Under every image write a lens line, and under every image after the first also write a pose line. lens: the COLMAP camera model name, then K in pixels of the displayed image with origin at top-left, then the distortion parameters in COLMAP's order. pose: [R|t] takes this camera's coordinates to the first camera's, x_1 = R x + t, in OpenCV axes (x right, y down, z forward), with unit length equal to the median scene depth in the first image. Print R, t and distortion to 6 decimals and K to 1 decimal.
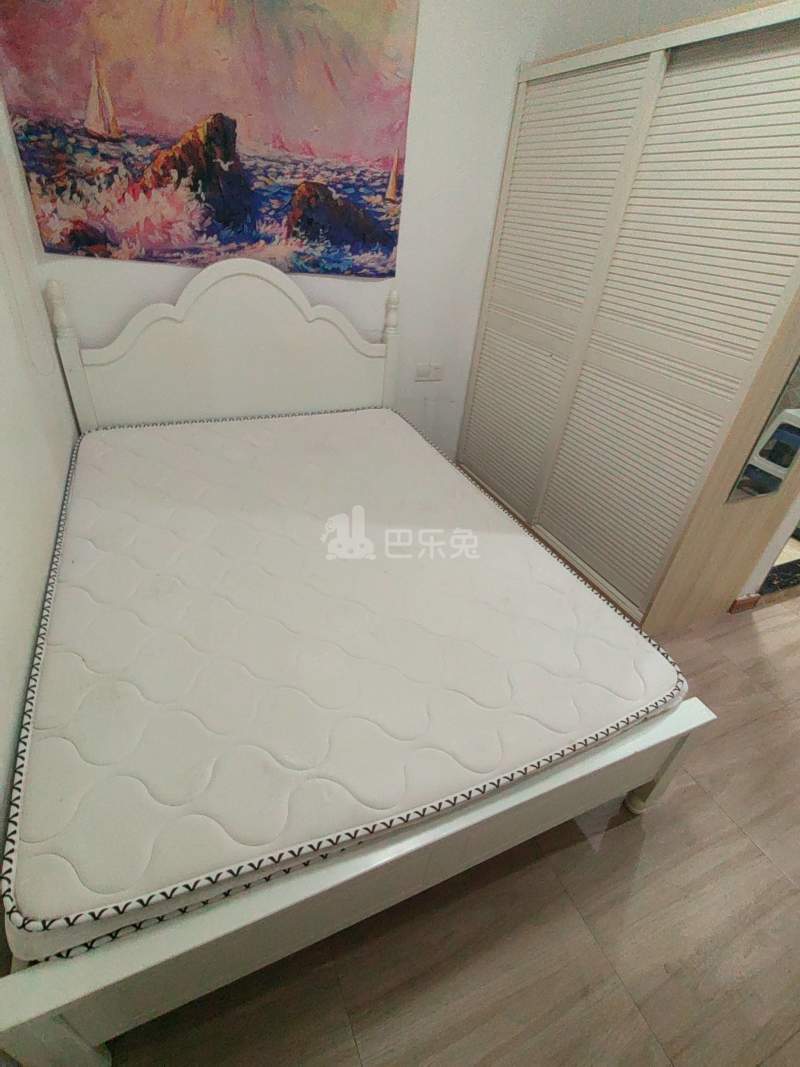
lens RADIAL K [[506.9, 0, 400.0], [0, 506.9, 533.5], [0, 0, 1]] dist [-0.004106, 0.000110]
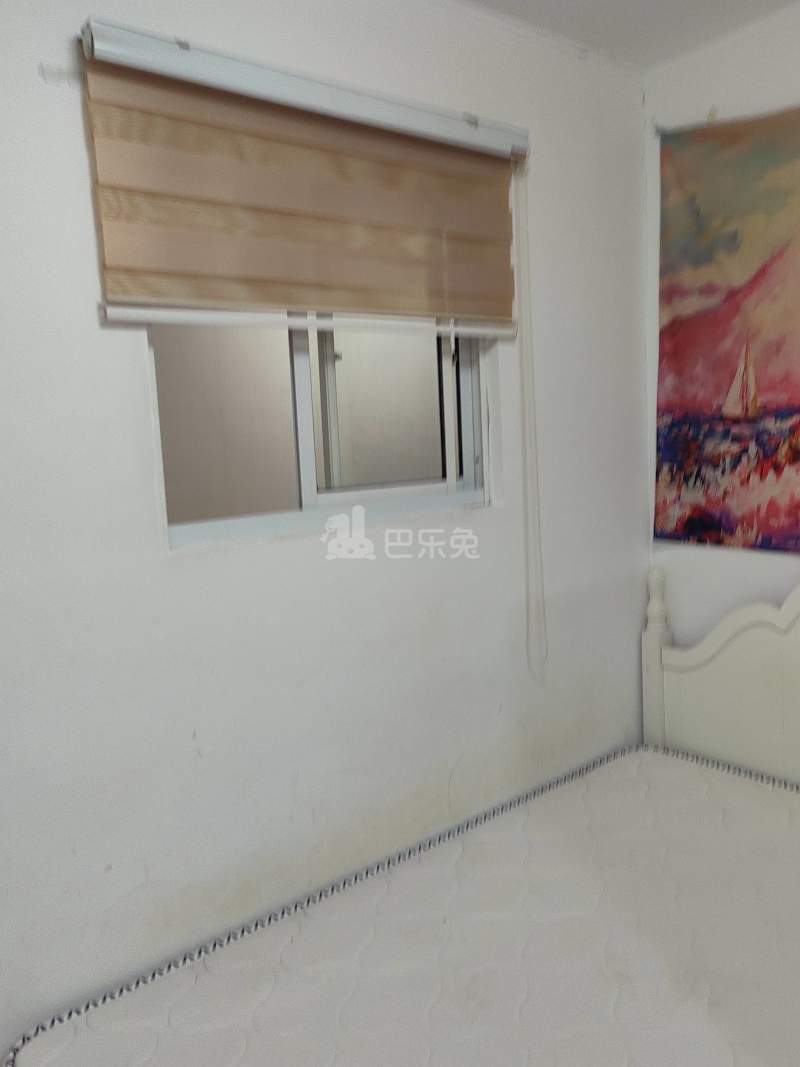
lens RADIAL K [[844.1, 0, 400.0], [0, 844.1, 533.5], [0, 0, 1]] dist [0.038543, -0.010261]
pose [[0.250861, -0.000452, -0.968023, 0.131160], [-0.463316, 0.877966, -0.120478, -0.039374], [0.849945, 0.478724, 0.220038, 0.063455]]
